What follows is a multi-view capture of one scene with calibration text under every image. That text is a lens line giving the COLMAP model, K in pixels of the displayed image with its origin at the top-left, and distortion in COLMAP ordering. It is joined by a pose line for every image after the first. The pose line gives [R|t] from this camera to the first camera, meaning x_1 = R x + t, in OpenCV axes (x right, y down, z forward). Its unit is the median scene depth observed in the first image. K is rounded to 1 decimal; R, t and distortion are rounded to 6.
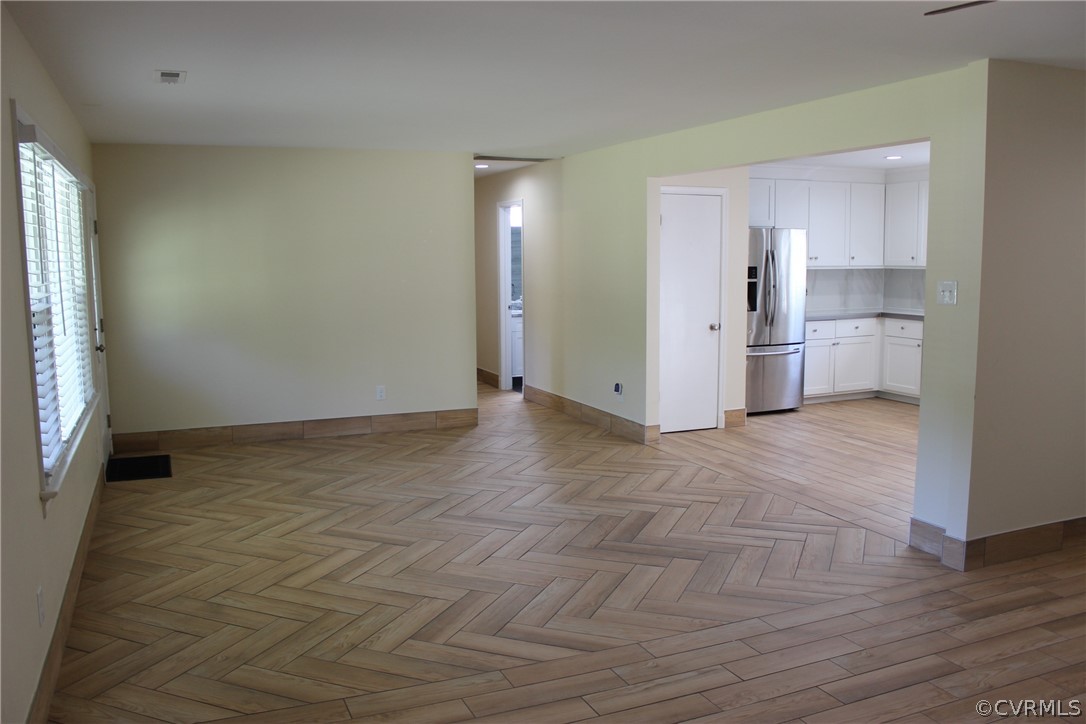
lens RADIAL K [[902.1, 0, 548.1], [0, 902.1, 364.0], [0, 0, 1]] dist [-0.154368, 0.126277]
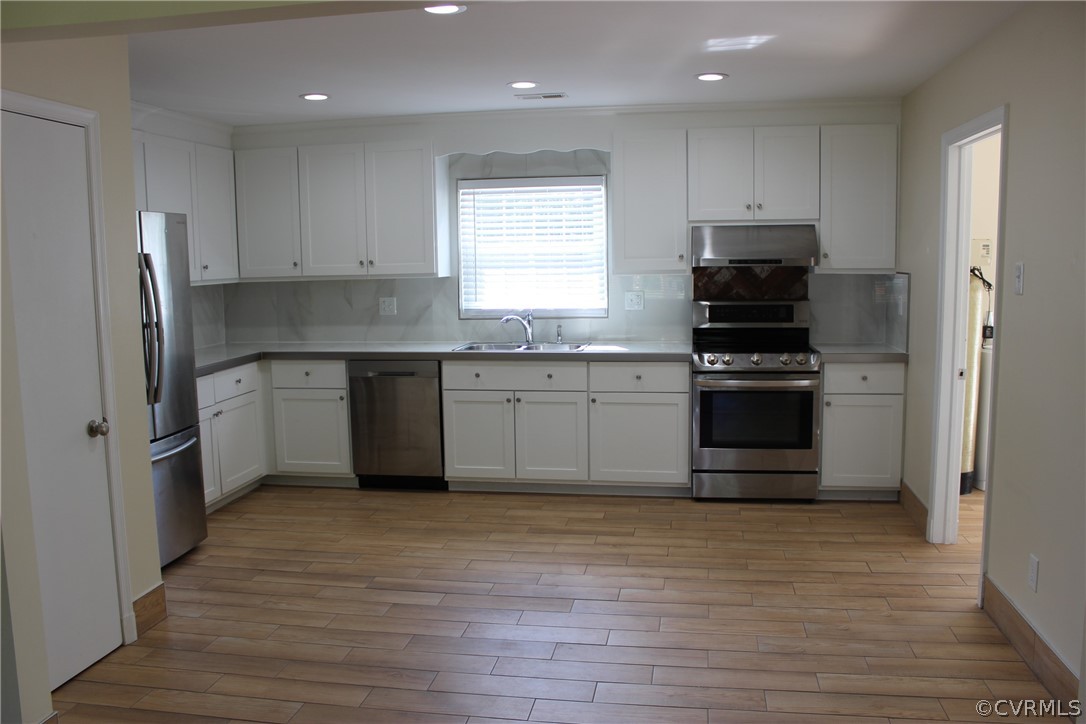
lens RADIAL K [[902.1, 0, 539.8], [0, 902.1, 365.4], [0, 0, 1]] dist [-0.154368, 0.126277]
pose [[0.547672, -0.103108, 0.830316, -0.041793], [0.116259, 0.992129, 0.046517, -0.058353], [-0.828576, 0.071056, 0.555349, 0.512096]]
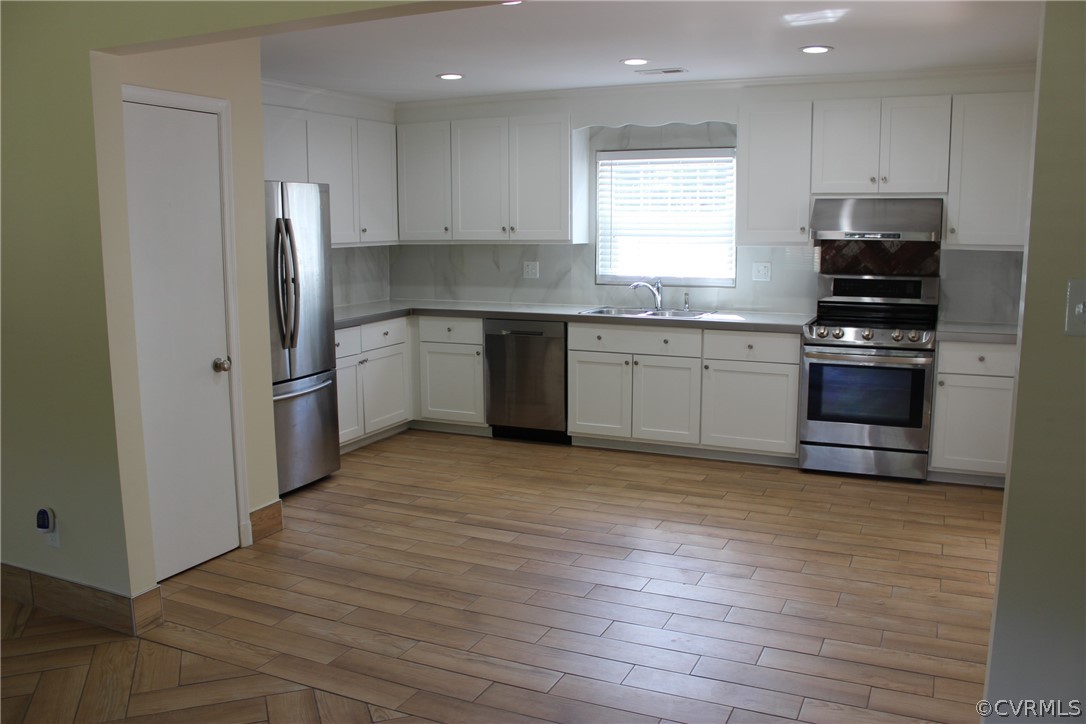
lens RADIAL K [[902.1, 0, 542.5], [0, 902.1, 363.2], [0, 0, 1]] dist [-0.154368, 0.126277]
pose [[0.745233, -0.098597, 0.659474, -0.015265], [0.081971, 0.995052, 0.056137, -0.049159], [-0.661747, 0.012223, 0.749628, 0.426651]]
